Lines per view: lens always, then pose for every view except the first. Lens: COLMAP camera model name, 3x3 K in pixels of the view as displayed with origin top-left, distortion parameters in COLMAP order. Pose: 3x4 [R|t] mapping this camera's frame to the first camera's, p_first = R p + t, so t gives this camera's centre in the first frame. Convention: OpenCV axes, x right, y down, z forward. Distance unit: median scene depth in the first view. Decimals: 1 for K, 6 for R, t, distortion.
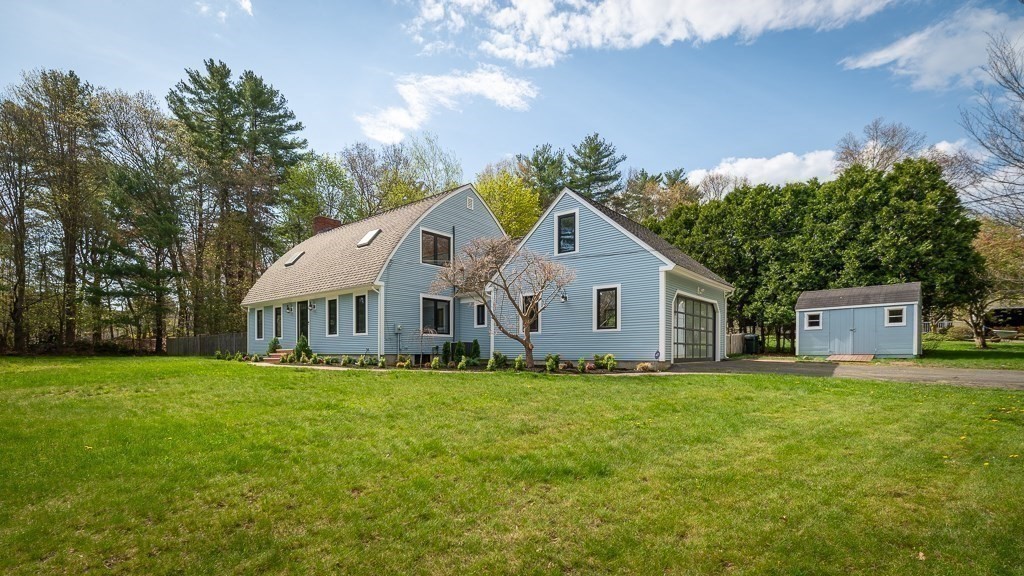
lens RADIAL K [[464.9, 0, 473.7], [0, 464.9, 354.4], [0, 0, 1]] dist [-0.000814, -0.000120]
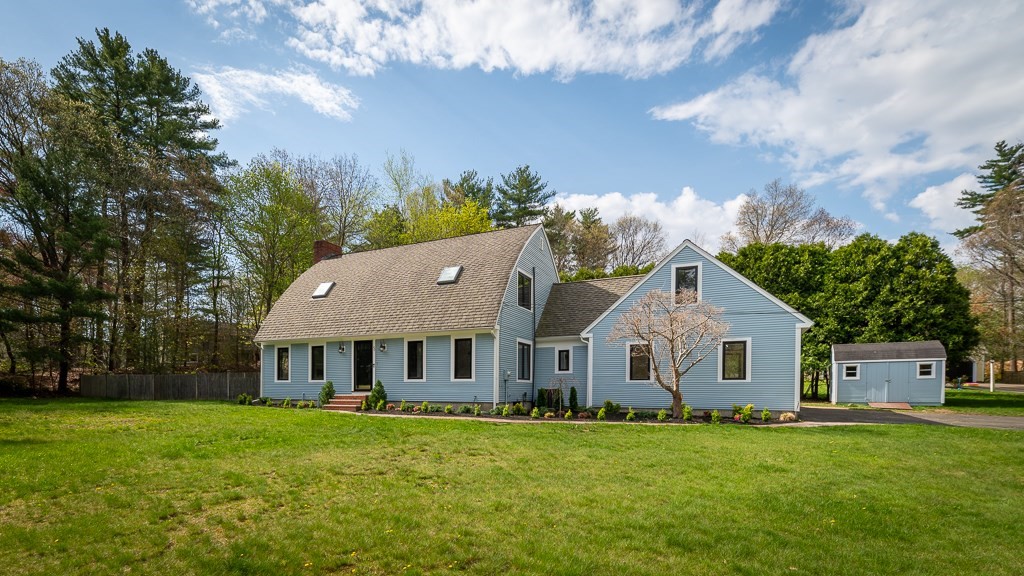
lens RADIAL K [[514.4, 0, 430.6], [0, 514.4, 386.8], [0, 0, 1]] dist [0.000723, 0.000754]
pose [[0.975405, 0.005772, 0.220344, -0.496591], [-0.004156, 0.999961, -0.007796, -0.021115], [-0.220380, 0.006689, 0.975391, 0.016027]]
